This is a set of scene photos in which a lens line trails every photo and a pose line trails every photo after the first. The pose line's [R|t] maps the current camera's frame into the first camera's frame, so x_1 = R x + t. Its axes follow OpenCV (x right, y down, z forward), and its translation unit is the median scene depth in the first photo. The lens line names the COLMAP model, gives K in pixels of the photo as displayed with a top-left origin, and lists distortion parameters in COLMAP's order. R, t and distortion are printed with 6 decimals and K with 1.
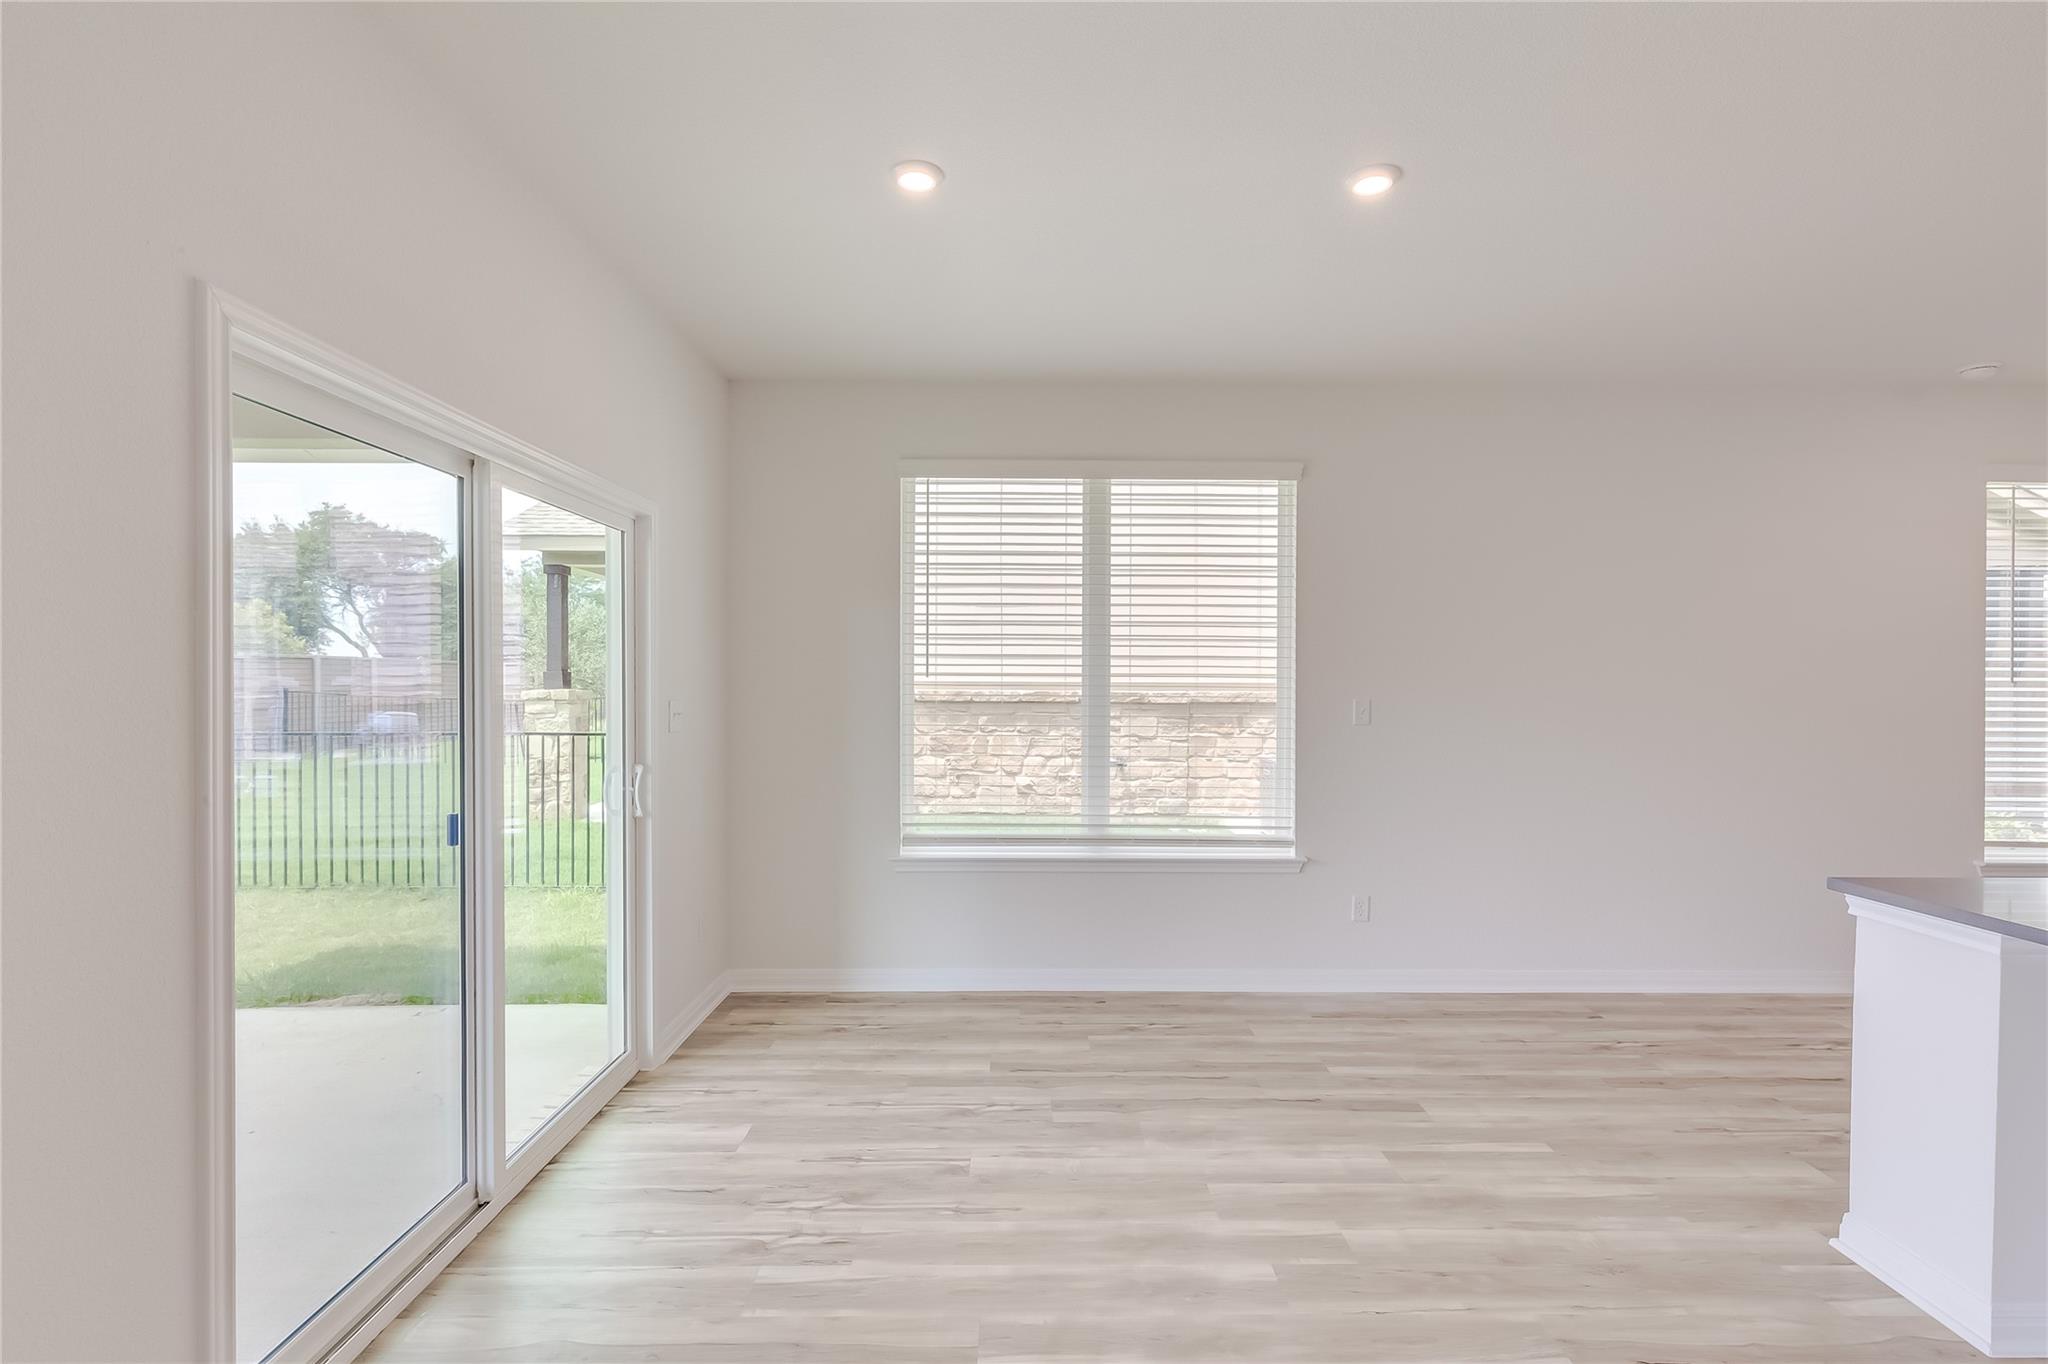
lens RADIAL K [[929.5, 0, 1025.9], [0, 929.5, 691.4], [0, 0, 1]] dist [0.010001, -0.002024]
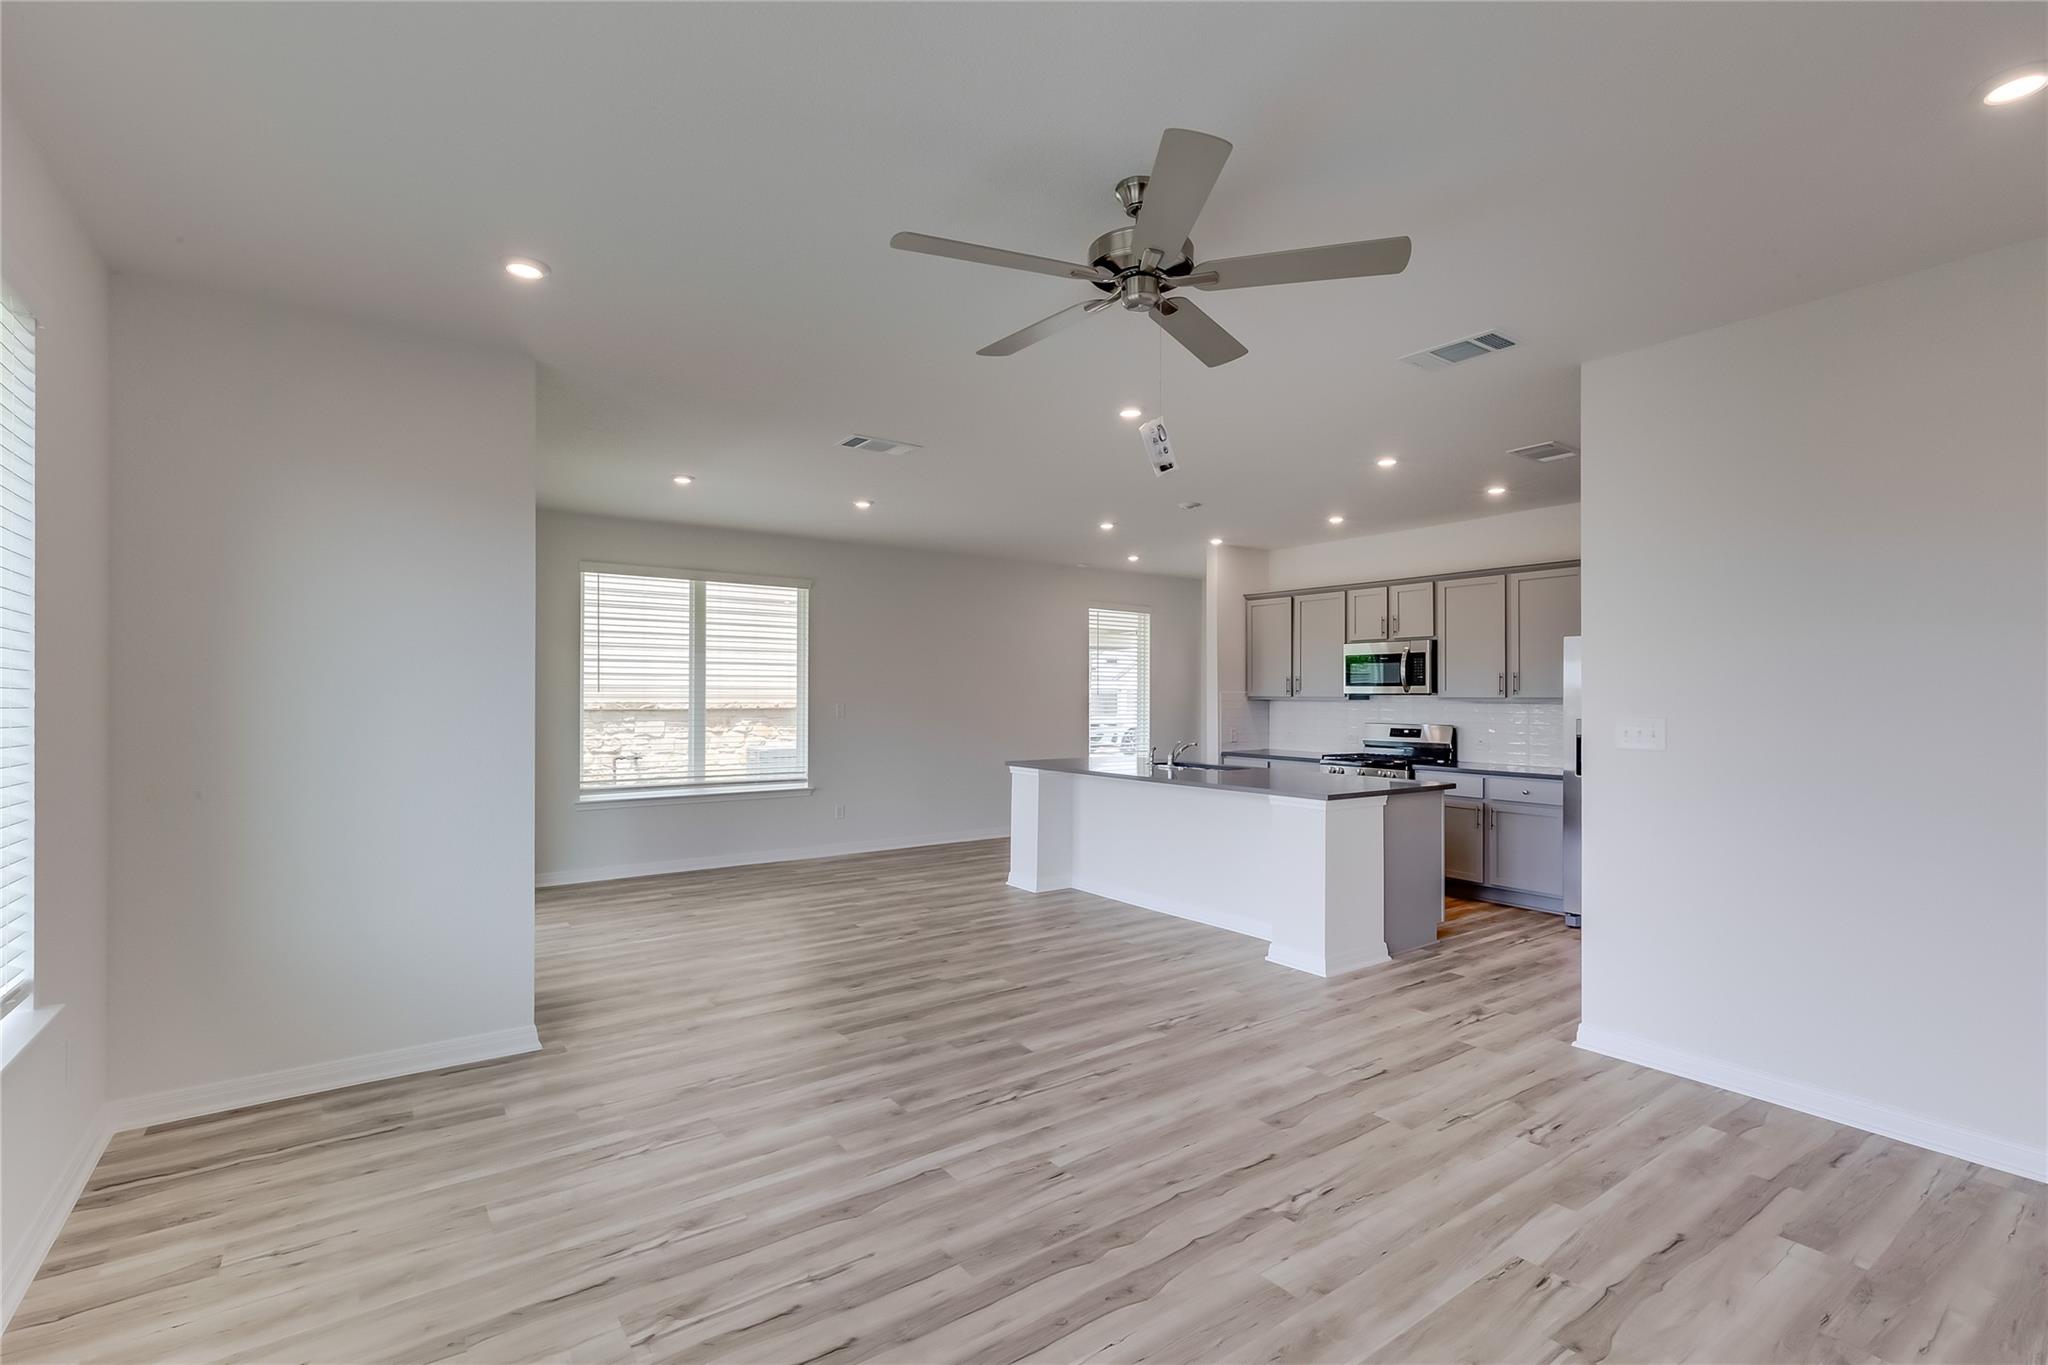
lens RADIAL K [[929.5, 0, 1022.7], [0, 929.5, 689.0], [0, 0, 1]] dist [0.010001, -0.002024]
pose [[0.813920, 0.004326, 0.580961, -0.456683], [0.003376, 0.999920, -0.012175, 0.001093], [-0.580967, 0.011871, 0.813841, -0.804298]]
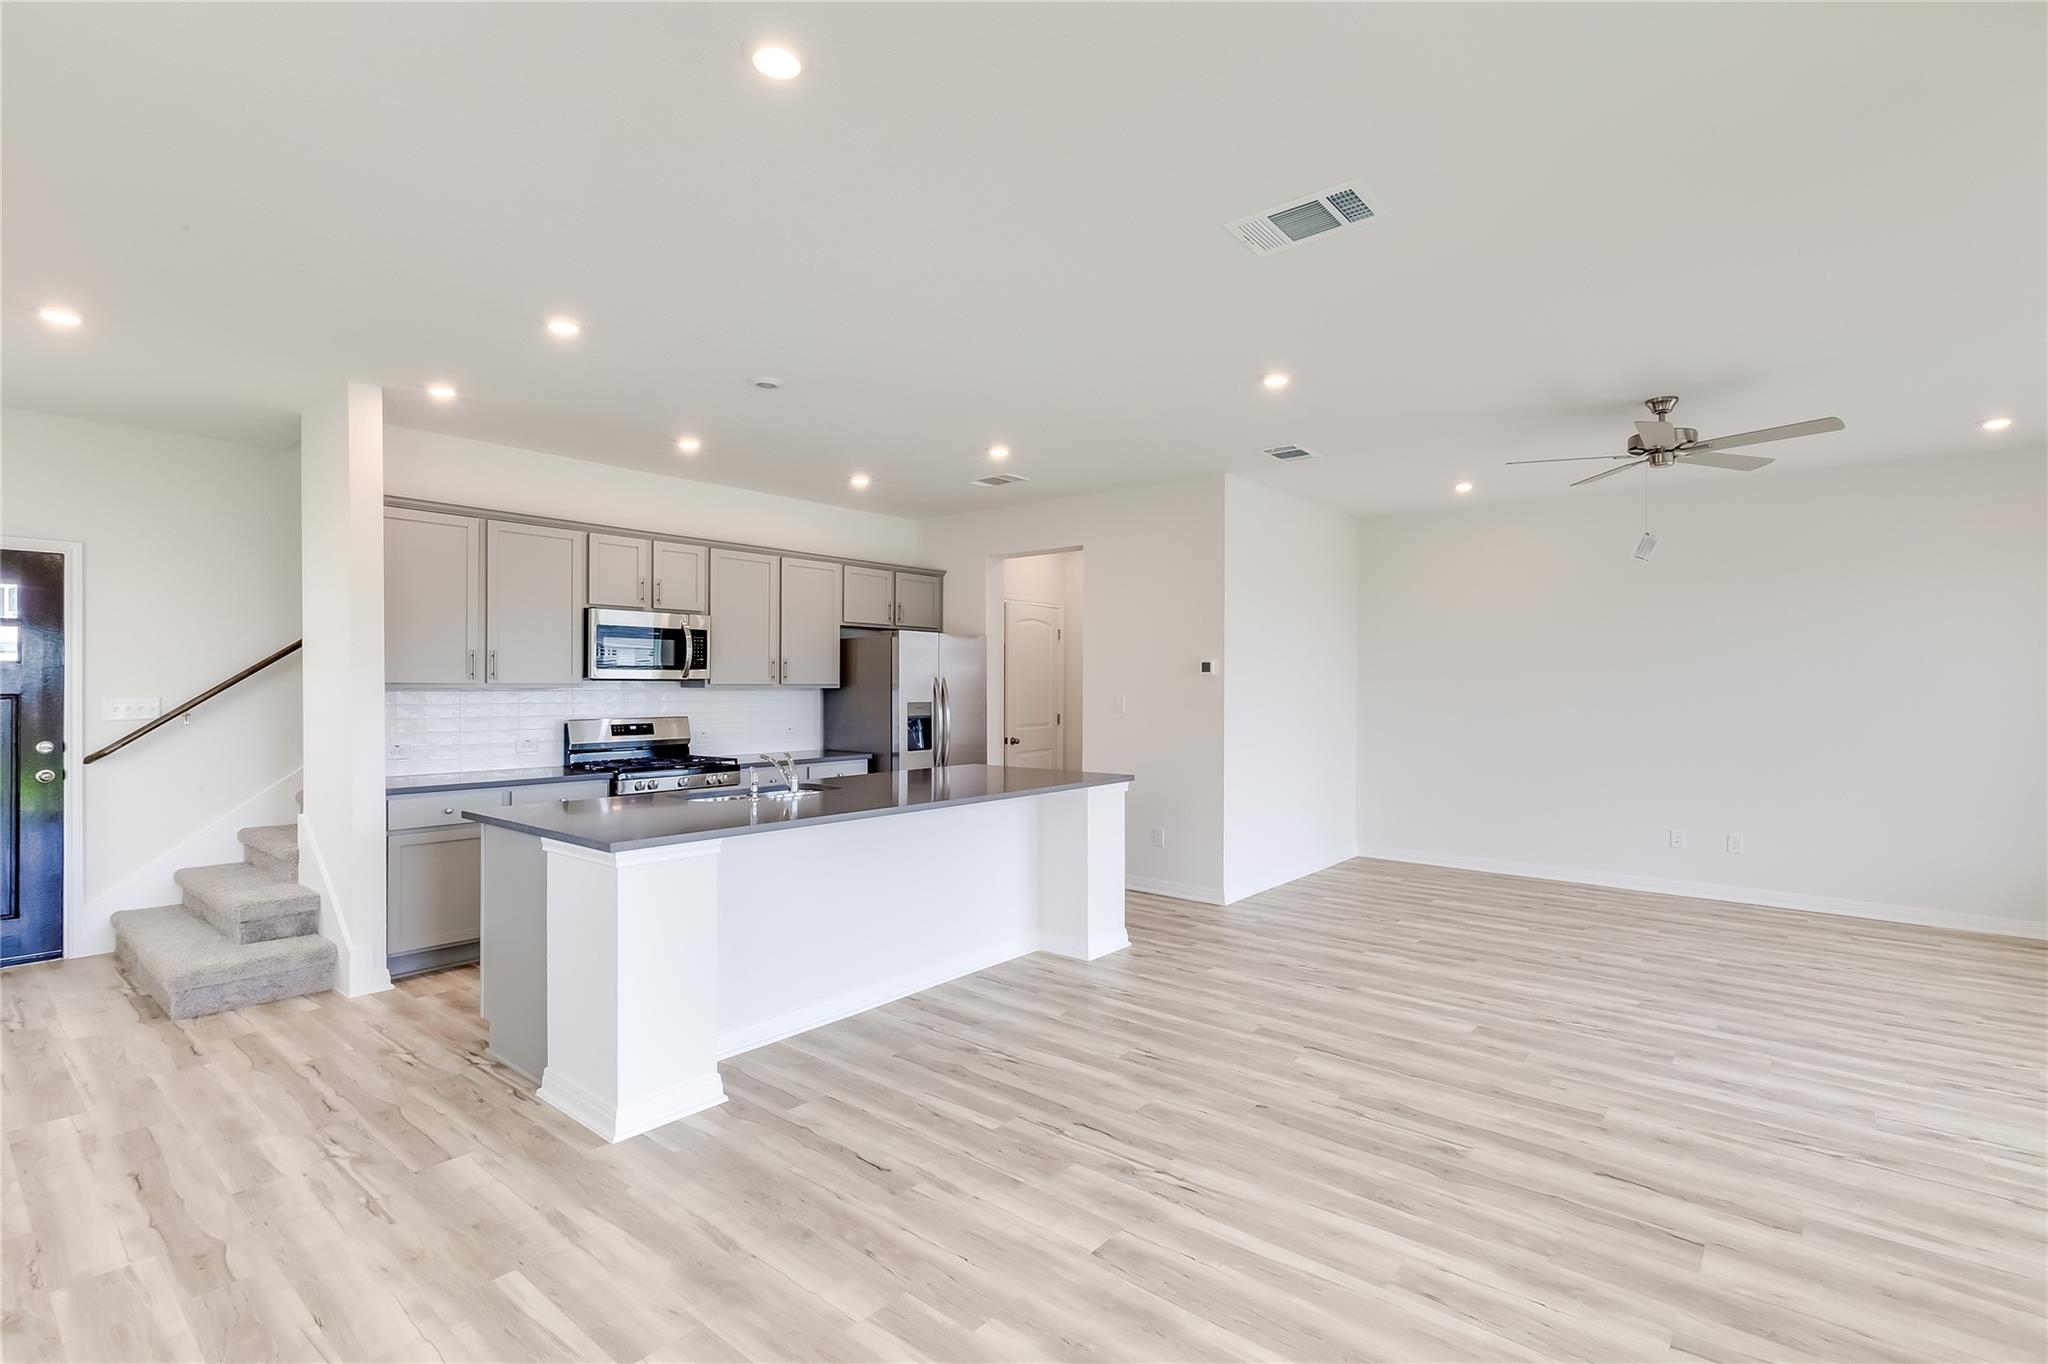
lens RADIAL K [[929.5, 0, 1050.7], [0, 929.5, 691.0], [0, 0, 1]] dist [0.010001, -0.002024]
pose [[-0.776412, -0.006563, 0.630192, -0.188206], [0.000593, 0.999938, 0.011144, -0.006509], [-0.630226, 0.009026, -0.776359, 0.868121]]
